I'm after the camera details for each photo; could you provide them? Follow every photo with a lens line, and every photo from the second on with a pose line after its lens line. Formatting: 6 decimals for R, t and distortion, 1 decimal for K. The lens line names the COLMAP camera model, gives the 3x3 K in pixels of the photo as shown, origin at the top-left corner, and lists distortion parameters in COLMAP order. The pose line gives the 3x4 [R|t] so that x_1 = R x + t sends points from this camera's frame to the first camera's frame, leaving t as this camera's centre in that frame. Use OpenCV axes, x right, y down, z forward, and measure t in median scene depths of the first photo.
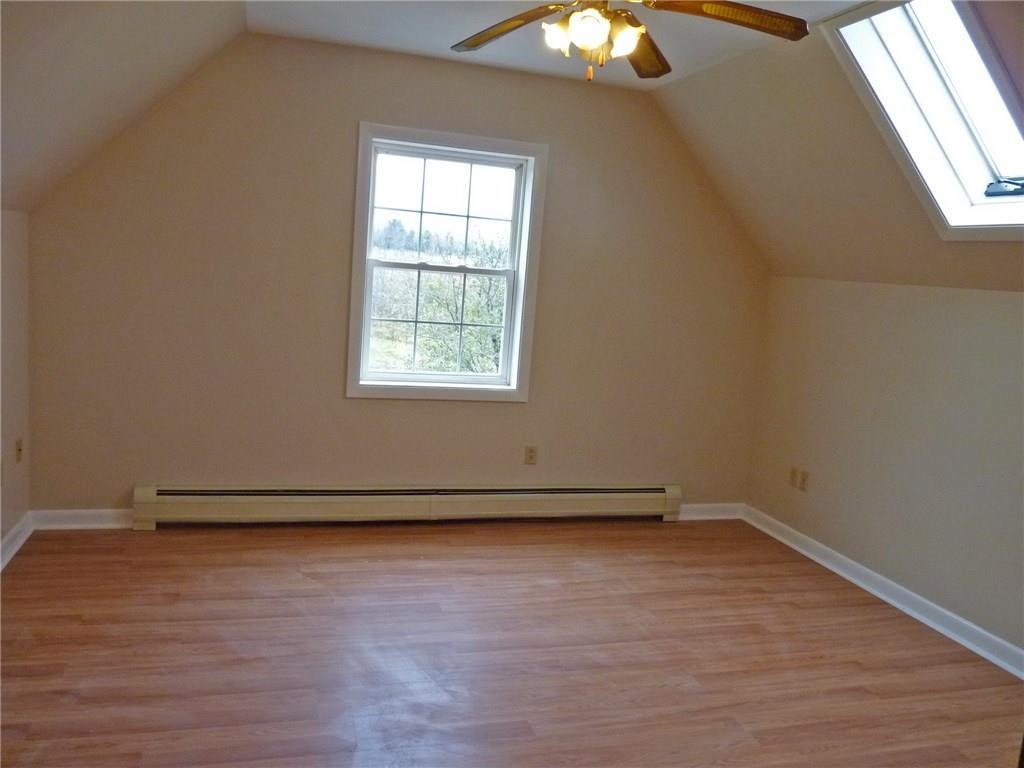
lens RADIAL K [[816.6, 0, 517.9], [0, 816.6, 381.2], [0, 0, 1]] dist [-0.009469, -0.011741]
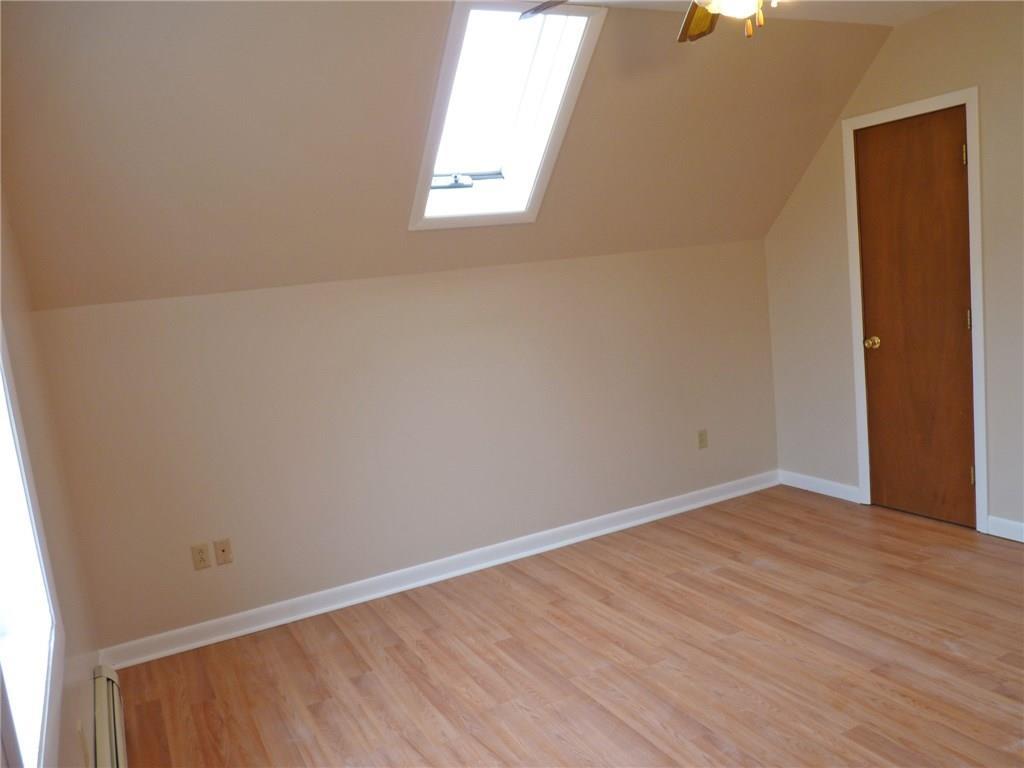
lens RADIAL K [[816.6, 0, 514.9], [0, 816.6, 387.2], [0, 0, 1]] dist [-0.009469, -0.011741]
pose [[-0.191943, -0.191890, 0.962464, -0.572838], [0.216877, 0.948159, 0.232290, -0.199158], [-0.957143, 0.253322, -0.140376, 1.083710]]
